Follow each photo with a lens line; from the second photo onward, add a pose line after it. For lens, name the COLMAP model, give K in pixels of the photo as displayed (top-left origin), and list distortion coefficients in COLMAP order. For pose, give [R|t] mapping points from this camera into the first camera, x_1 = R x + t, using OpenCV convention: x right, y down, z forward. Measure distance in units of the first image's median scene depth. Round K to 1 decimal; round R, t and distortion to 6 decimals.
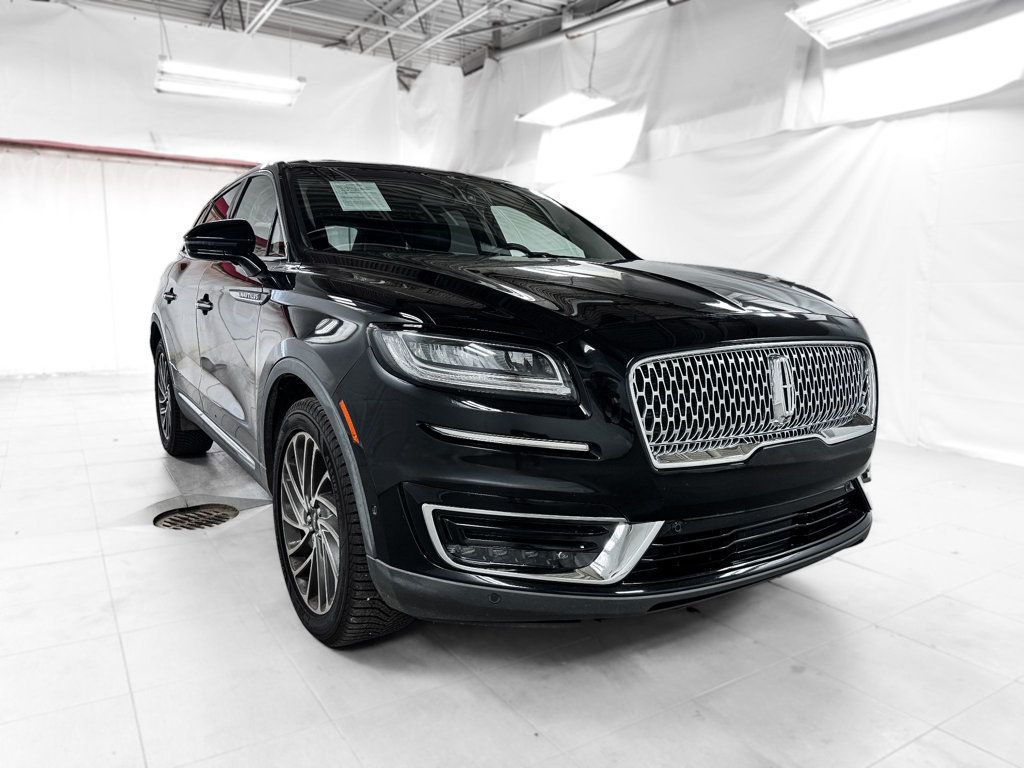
lens RADIAL K [[738.8, 0, 511.9], [0, 738.8, 378.3], [0, 0, 1]] dist [0.002015, -0.004149]
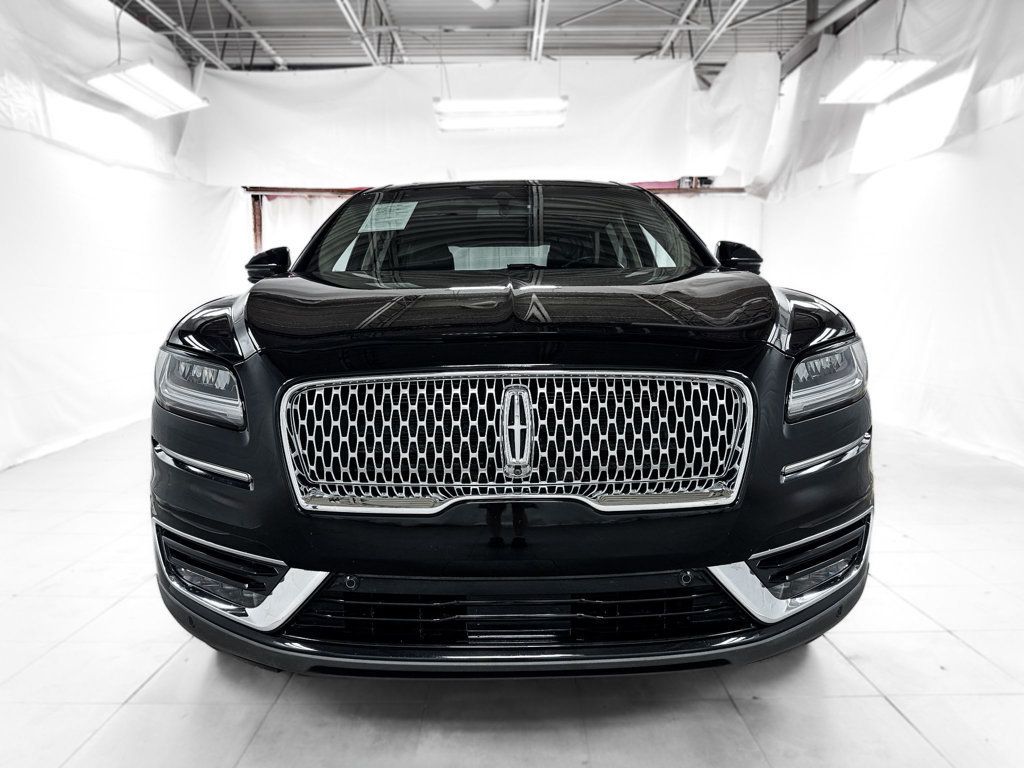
lens RADIAL K [[787.8, 0, 513.3], [0, 787.8, 389.5], [0, 0, 1]] dist [-0.013756, -0.001688]
pose [[0.844755, 0.034969, -0.534010, 0.221552], [-0.044925, 0.998974, -0.005652, -0.006436], [0.533265, 0.028765, 0.845459, 0.083877]]
